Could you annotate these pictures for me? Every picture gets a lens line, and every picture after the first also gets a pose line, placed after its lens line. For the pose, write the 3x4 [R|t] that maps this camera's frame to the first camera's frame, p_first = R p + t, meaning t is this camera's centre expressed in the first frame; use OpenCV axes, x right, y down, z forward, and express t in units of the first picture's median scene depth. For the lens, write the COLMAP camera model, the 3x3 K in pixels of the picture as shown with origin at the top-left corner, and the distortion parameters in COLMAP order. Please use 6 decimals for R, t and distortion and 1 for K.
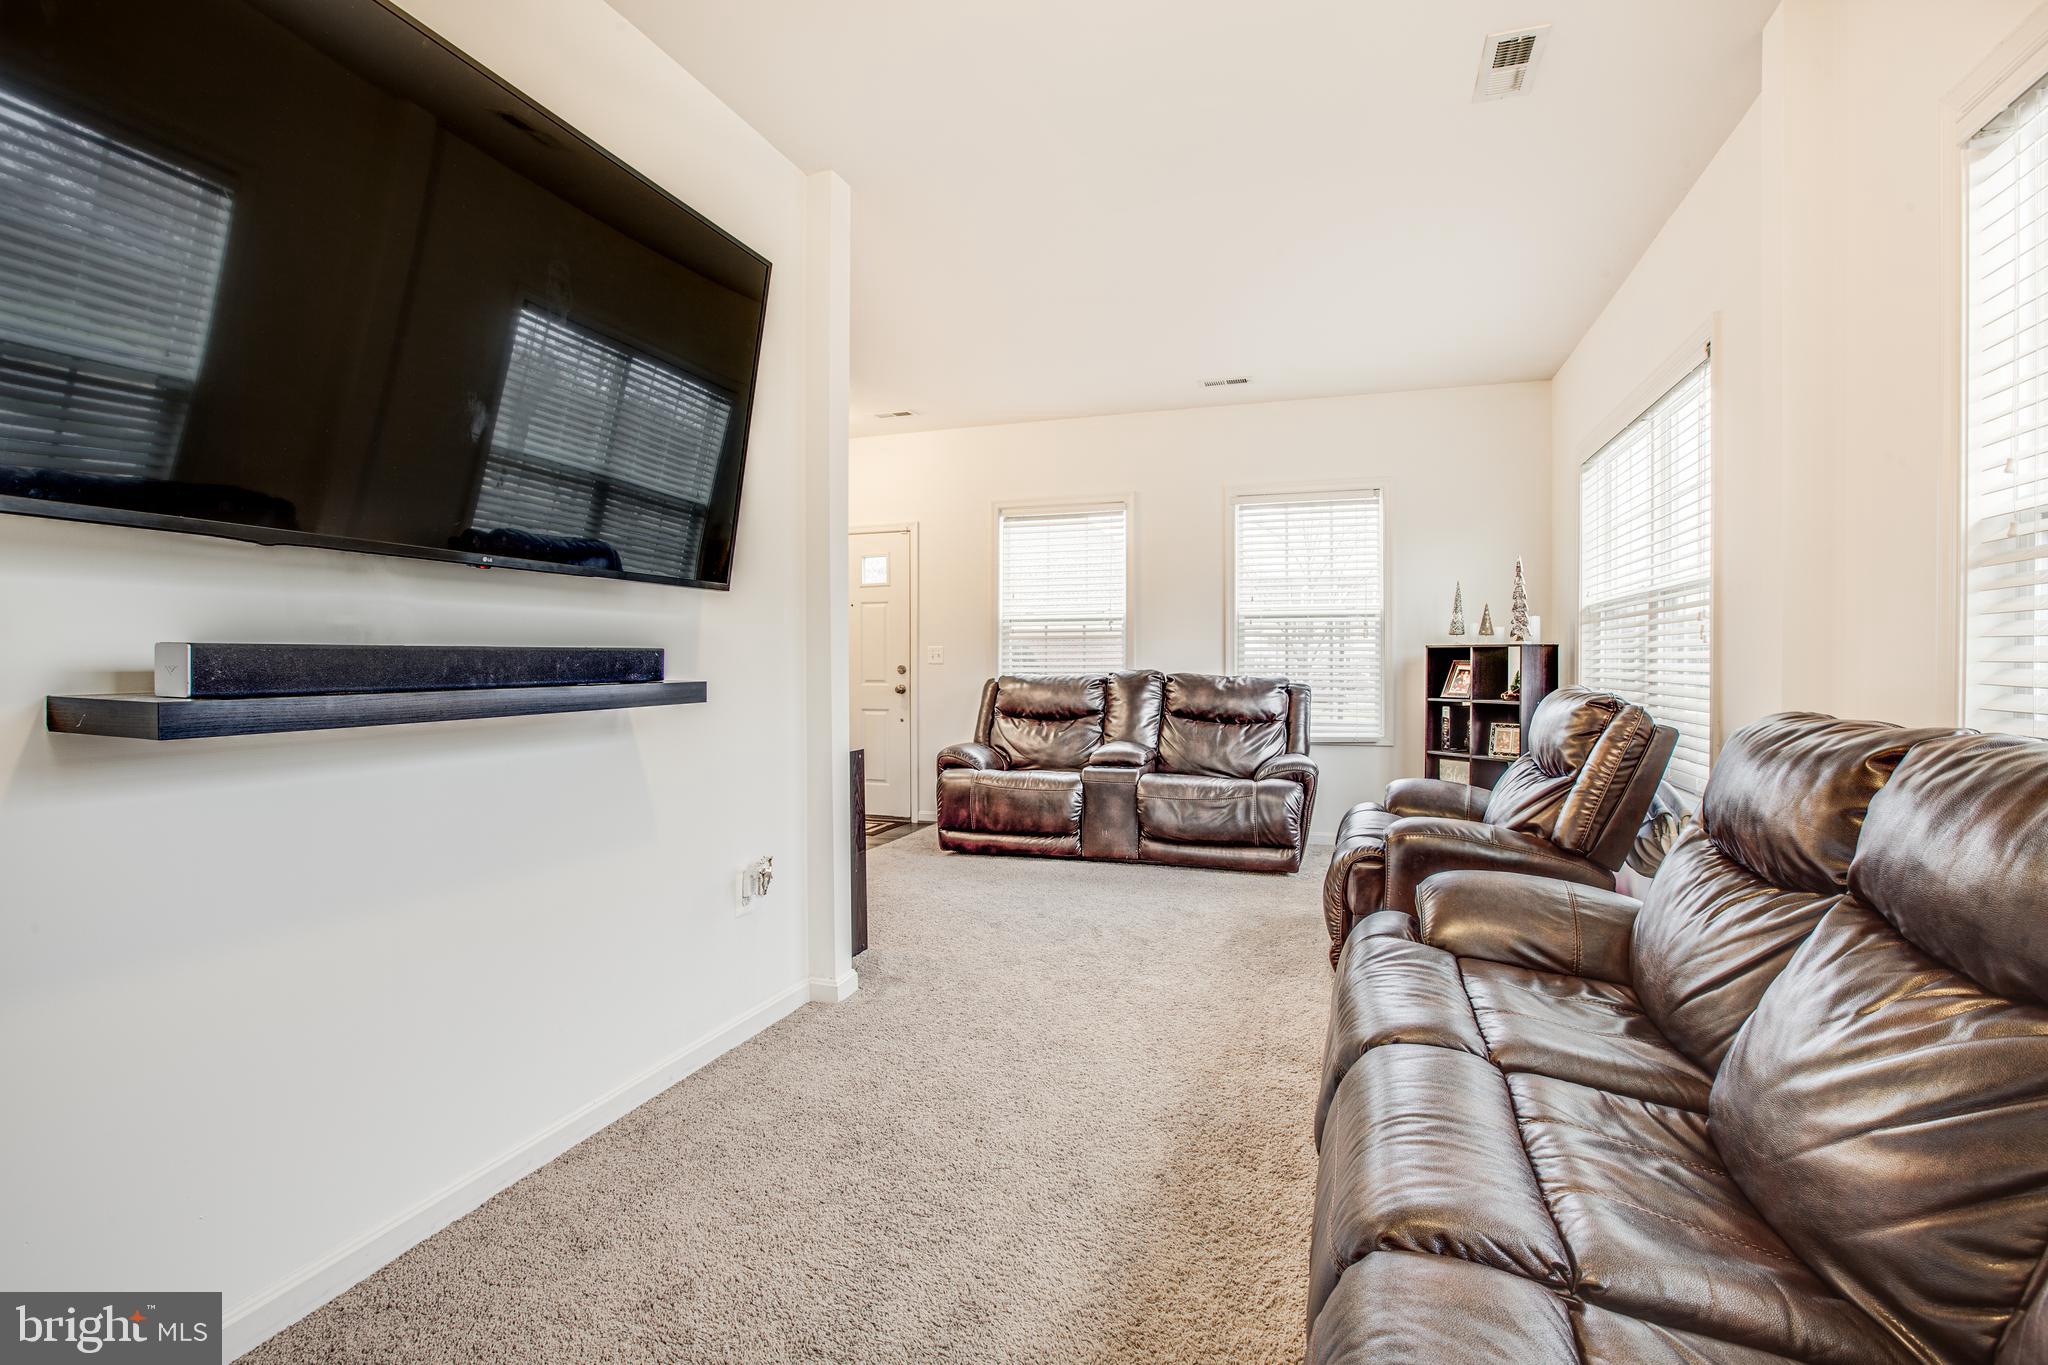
lens RADIAL K [[953.6, 0, 1014.7], [0, 953.6, 679.7], [0, 0, 1]] dist [-0.051748, 0.019632]
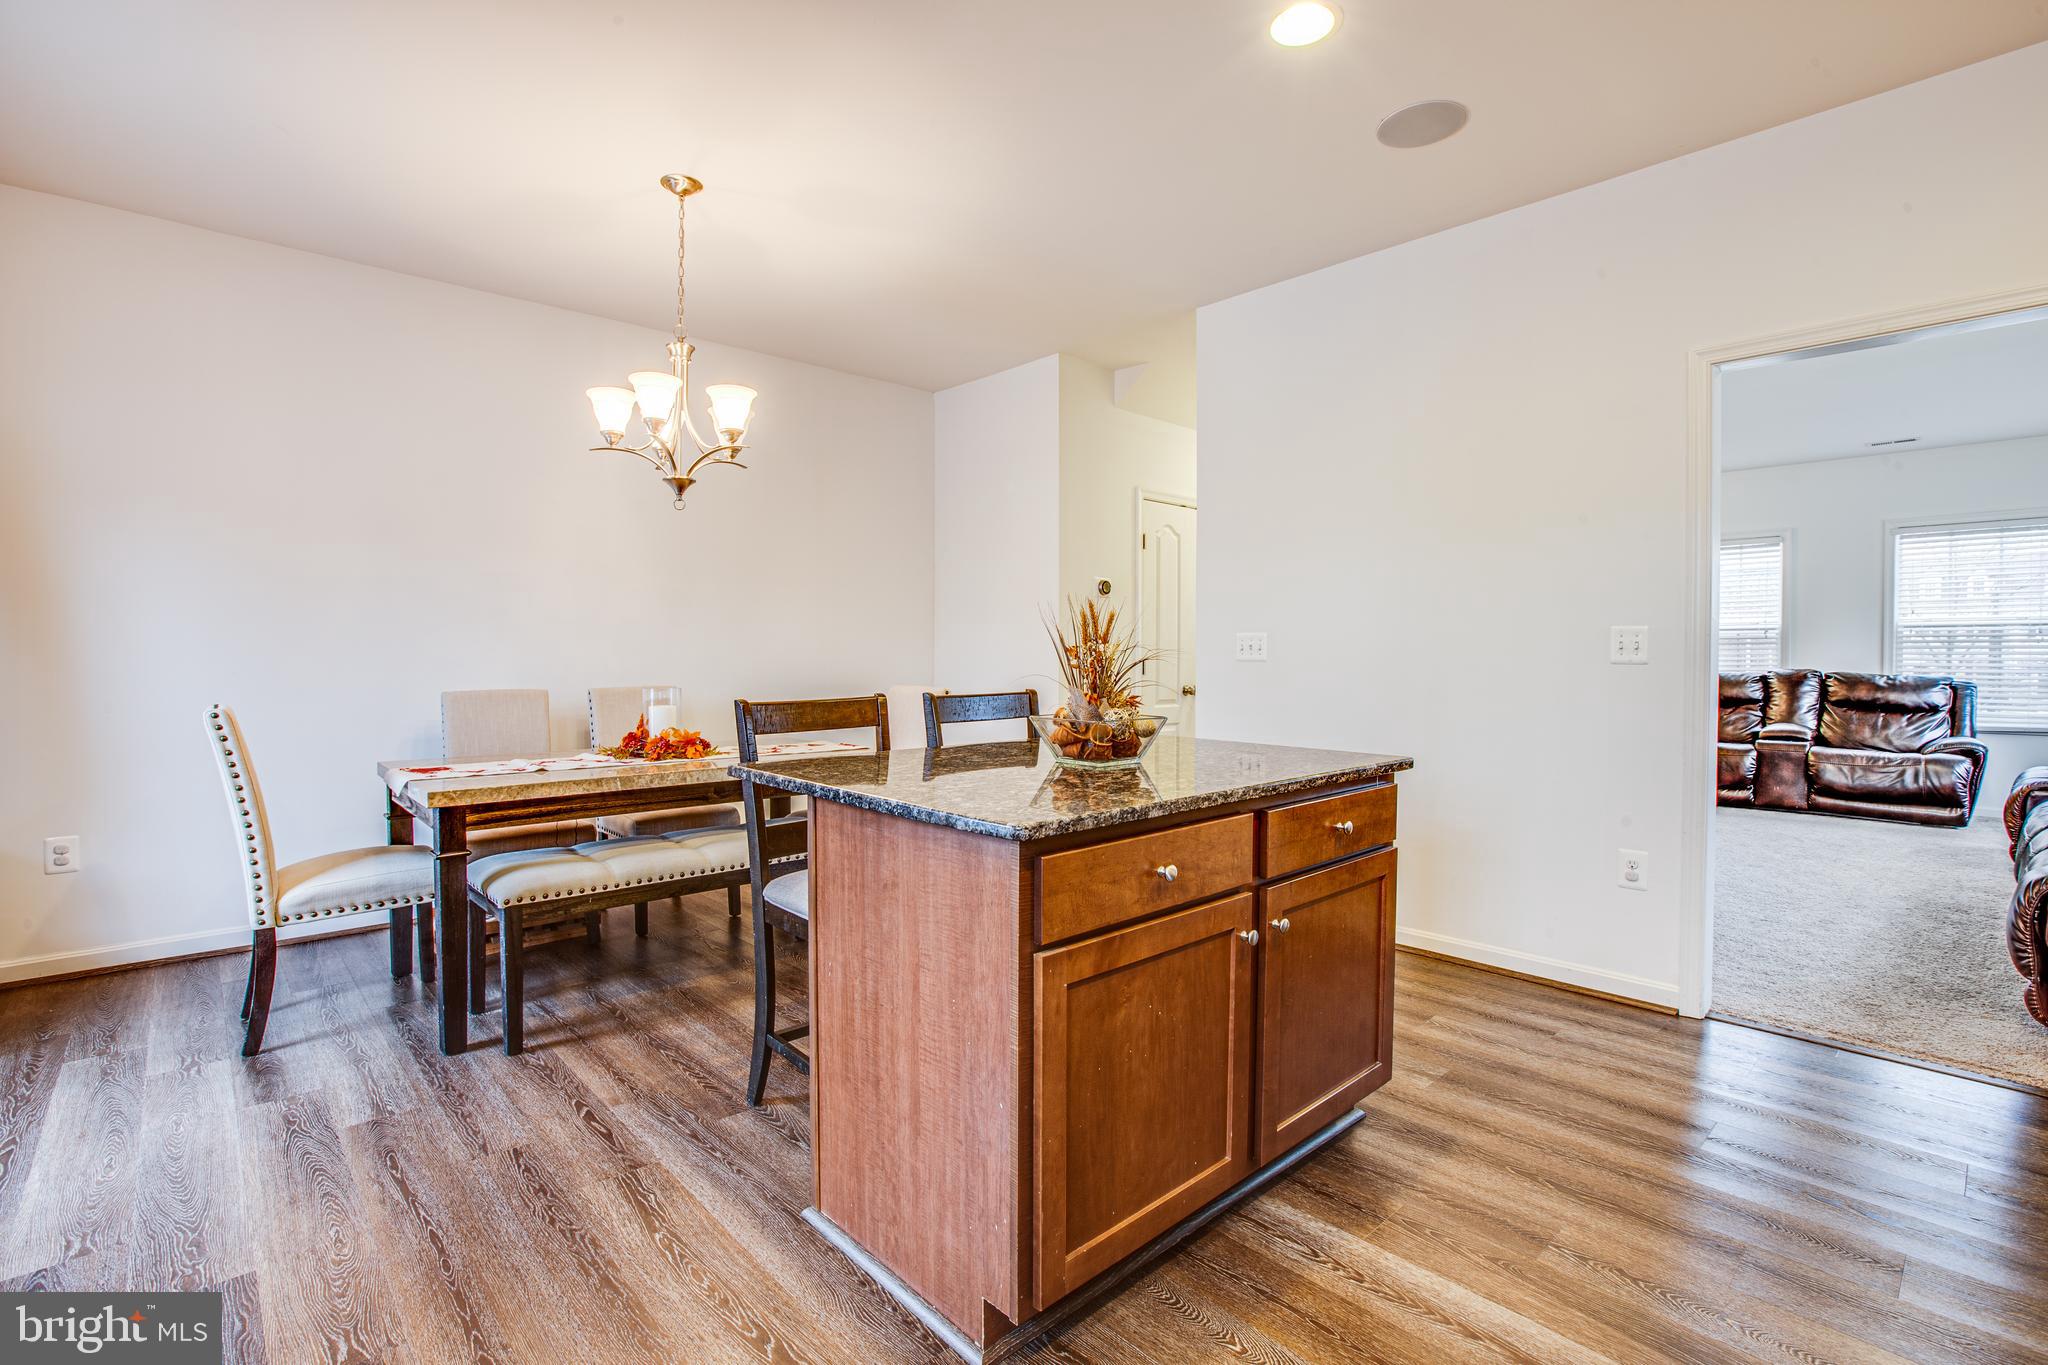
lens RADIAL K [[953.6, 0, 1014.7], [0, 953.6, 679.7], [0, 0, 1]] dist [-0.051748, 0.019632]
pose [[0.889642, 0.017233, -0.456334, -0.251888], [-0.017083, 0.999844, 0.004454, 0.017656], [0.456340, 0.003833, 0.889797, -0.627904]]
